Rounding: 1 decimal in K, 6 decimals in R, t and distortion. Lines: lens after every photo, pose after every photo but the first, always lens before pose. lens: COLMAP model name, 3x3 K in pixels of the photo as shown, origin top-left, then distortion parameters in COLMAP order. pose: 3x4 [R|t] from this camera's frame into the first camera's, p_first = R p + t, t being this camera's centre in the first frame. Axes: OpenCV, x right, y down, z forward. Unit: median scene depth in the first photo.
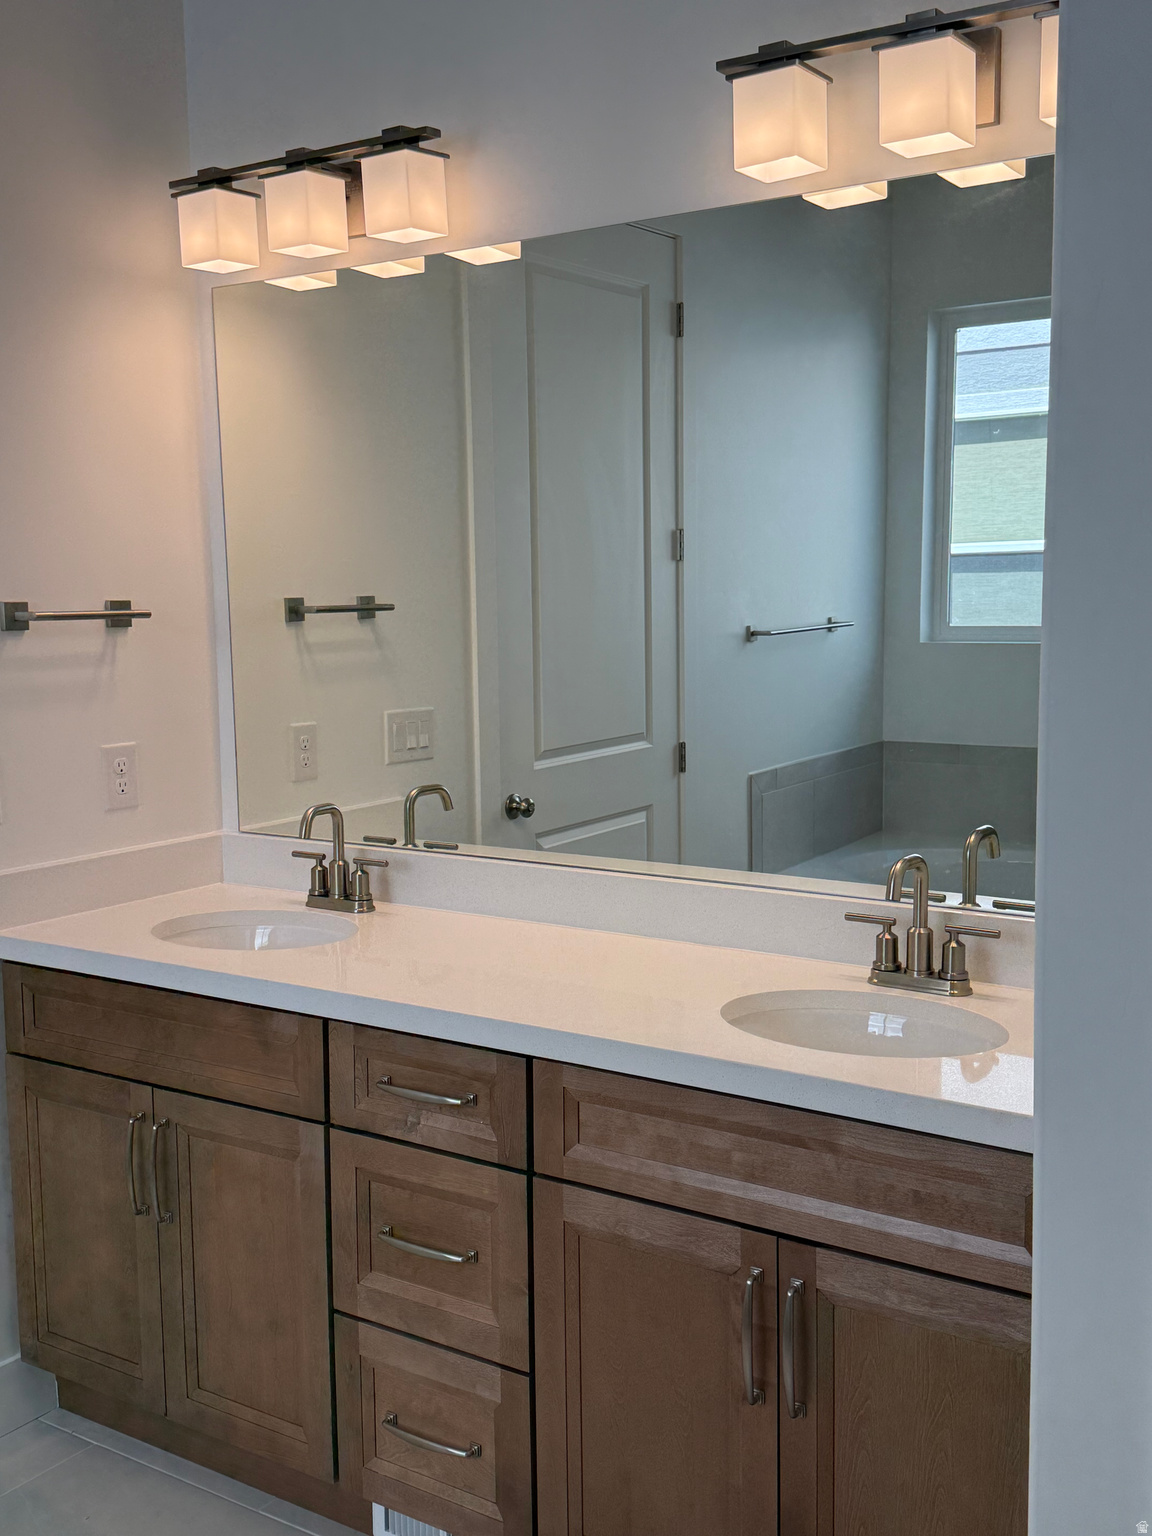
lens RADIAL K [[1567.5, 0, 574.1], [0, 1567.5, 774.4], [0, 0, 1]] dist [0.208192, -0.461460]
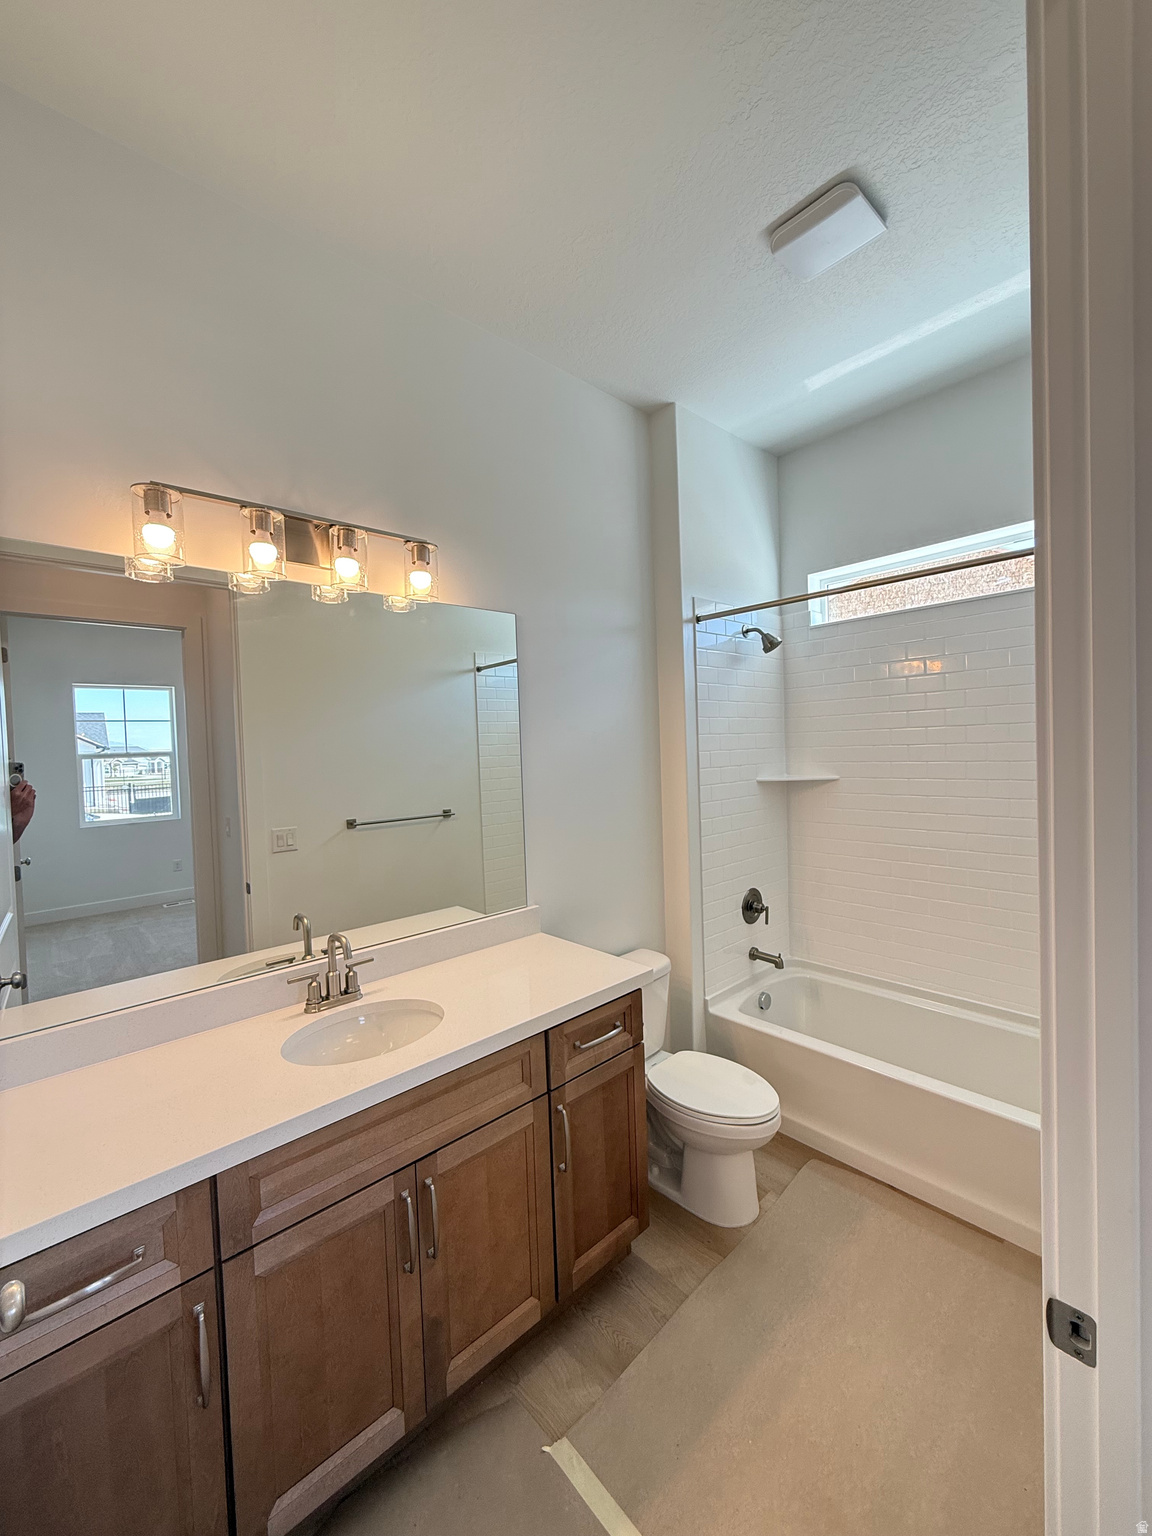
lens RADIAL K [[614.8, 0, 577.4], [0, 614.8, 759.8], [0, 0, 1]] dist [-0.000277, 0.000076]
pose [[0.233426, -0.029832, 0.971917, -0.426356], [0.155479, 0.987814, -0.007022, -0.103721], [-0.959864, 0.152752, 0.235220, 0.543396]]
